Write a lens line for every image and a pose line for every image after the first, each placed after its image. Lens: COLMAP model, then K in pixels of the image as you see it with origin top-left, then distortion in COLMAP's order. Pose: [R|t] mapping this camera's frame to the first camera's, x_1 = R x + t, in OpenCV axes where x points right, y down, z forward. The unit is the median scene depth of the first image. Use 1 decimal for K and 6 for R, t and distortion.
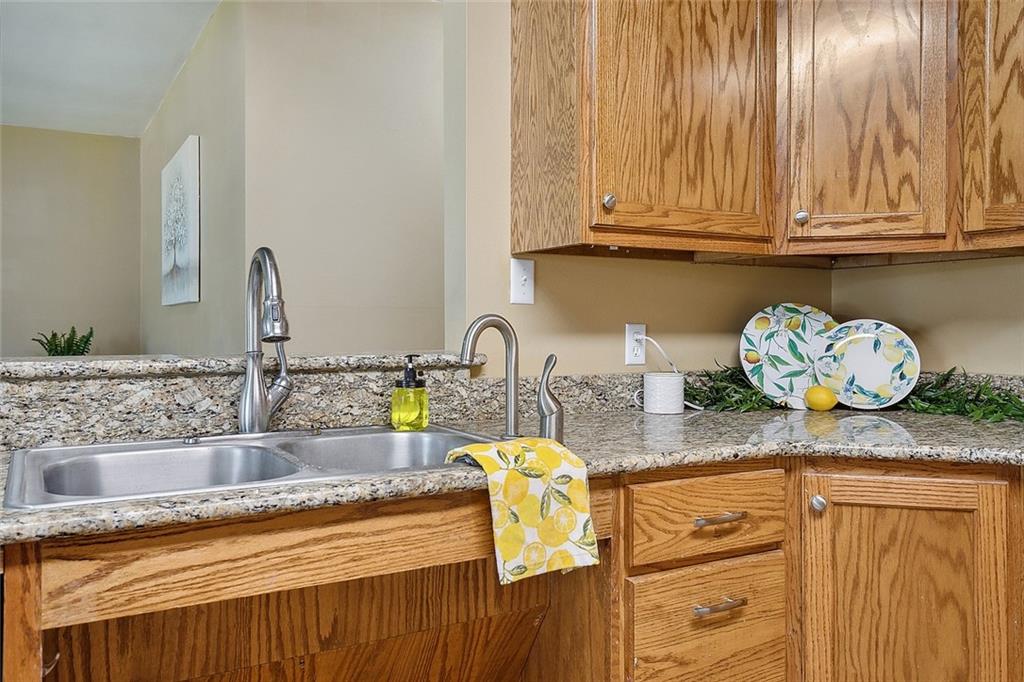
lens RADIAL K [[822.4, 0, 511.3], [0, 822.4, 331.5], [0, 0, 1]] dist [0.011455, 0.001315]
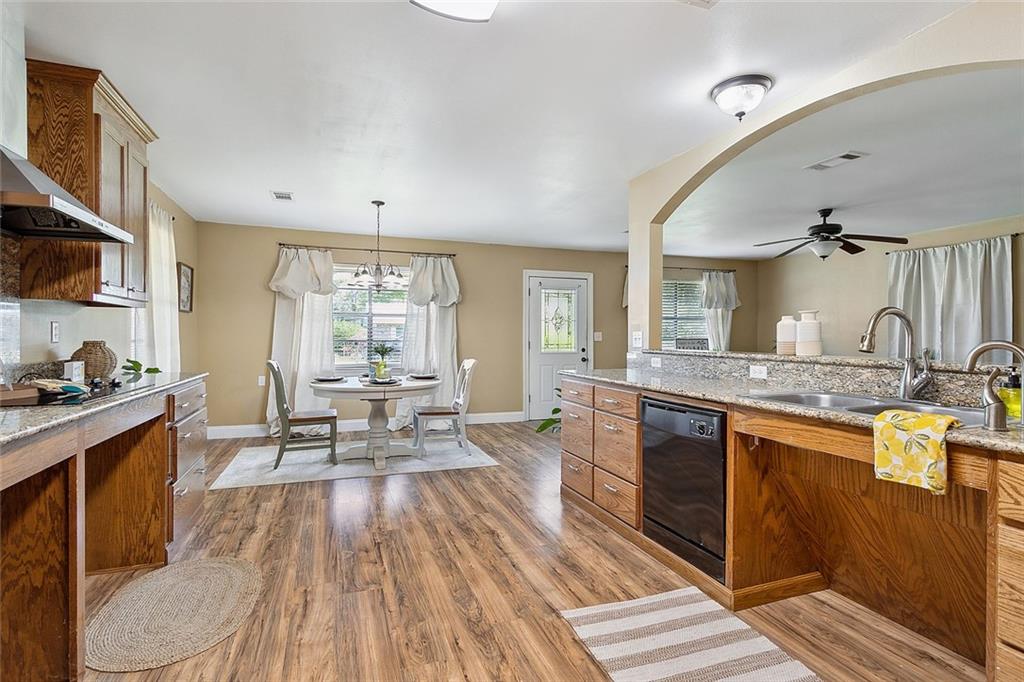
lens RADIAL K [[486.9, 0, 508.9], [0, 486.9, 338.8], [0, 0, 1]] dist [-0.000903, 0.002485]
pose [[-0.179631, 0.004801, -0.983722, 1.152166], [-0.012418, 0.999897, 0.007147, -0.021760], [0.983656, 0.013500, -0.179553, 0.300730]]
